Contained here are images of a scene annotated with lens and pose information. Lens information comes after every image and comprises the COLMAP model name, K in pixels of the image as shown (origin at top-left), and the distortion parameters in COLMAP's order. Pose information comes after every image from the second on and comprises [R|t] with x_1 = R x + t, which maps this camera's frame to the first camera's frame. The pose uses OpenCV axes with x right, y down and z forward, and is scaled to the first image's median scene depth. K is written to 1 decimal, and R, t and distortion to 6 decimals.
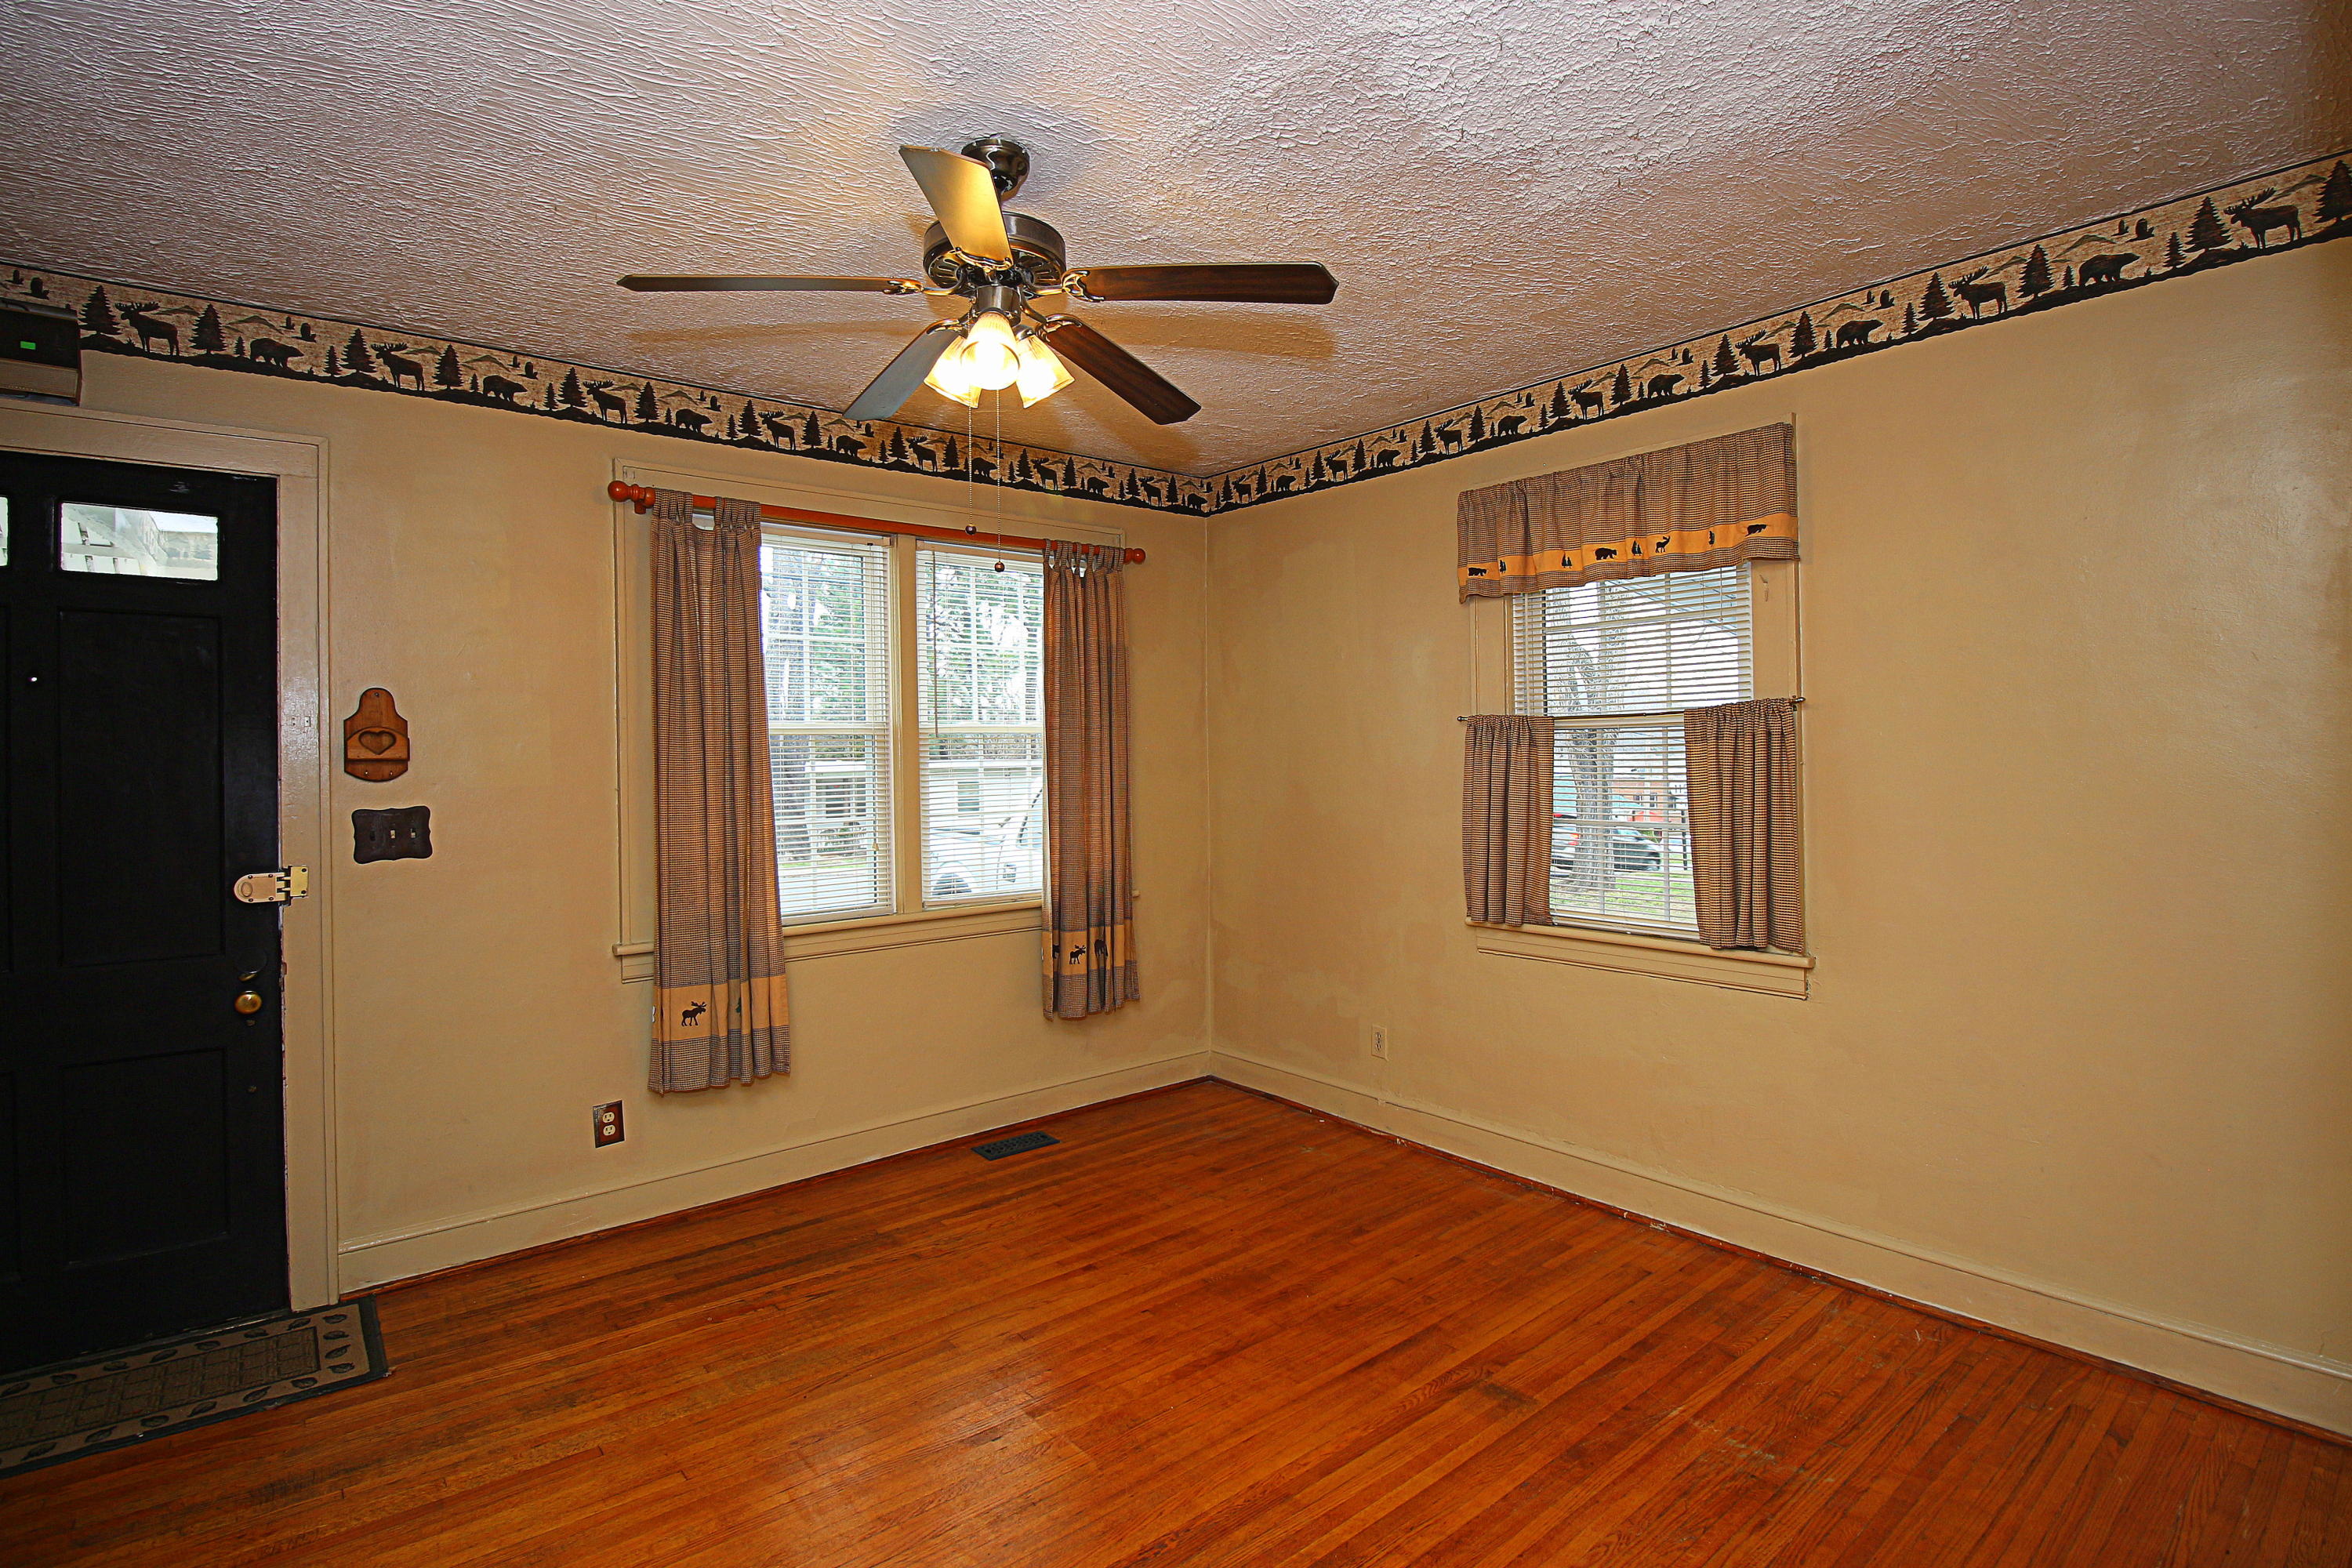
lens RADIAL K [[1093.2, 0, 1168.1], [0, 1093.2, 756.0], [0, 0, 1]] dist [0.002375, -0.013162]
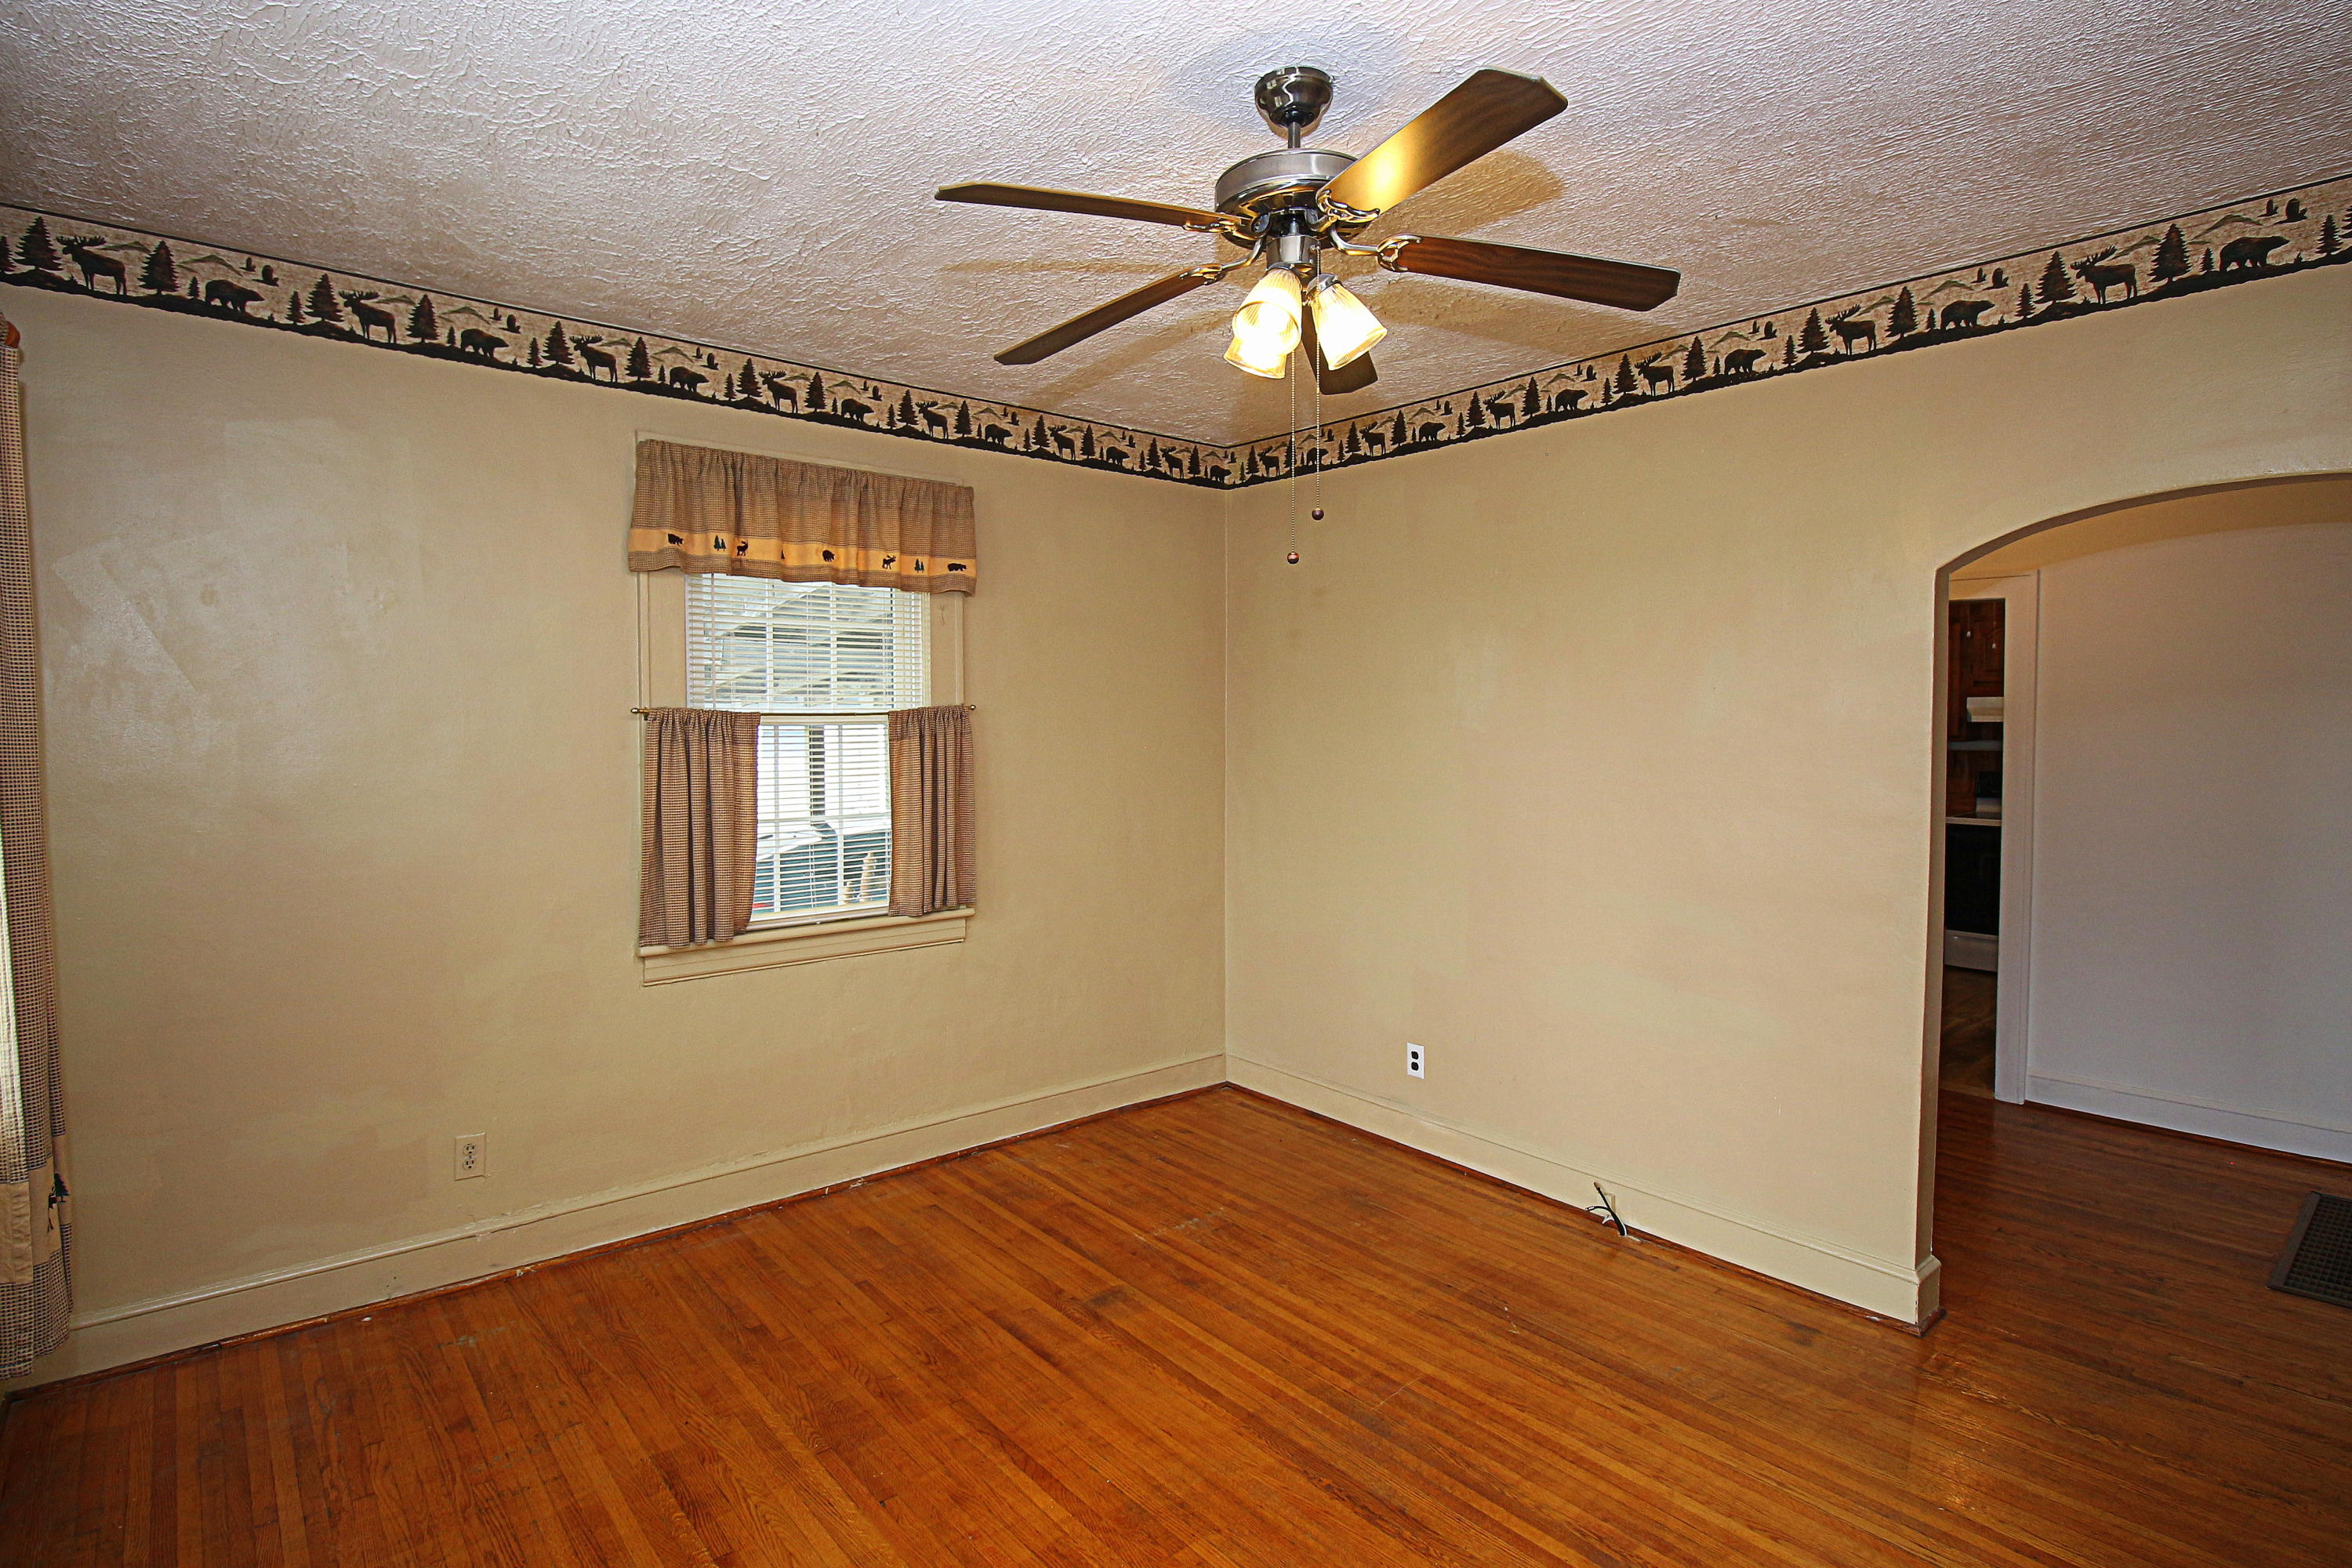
lens RADIAL K [[1115.7, 0, 1175.2], [0, 1115.7, 751.6], [0, 0, 1]] dist [0.003023, -0.014616]
pose [[0.032228, -0.017896, 0.999320, -0.703232], [0.000428, 0.999840, 0.017892, -0.022358], [-0.999480, -0.000149, 0.032230, 0.703599]]
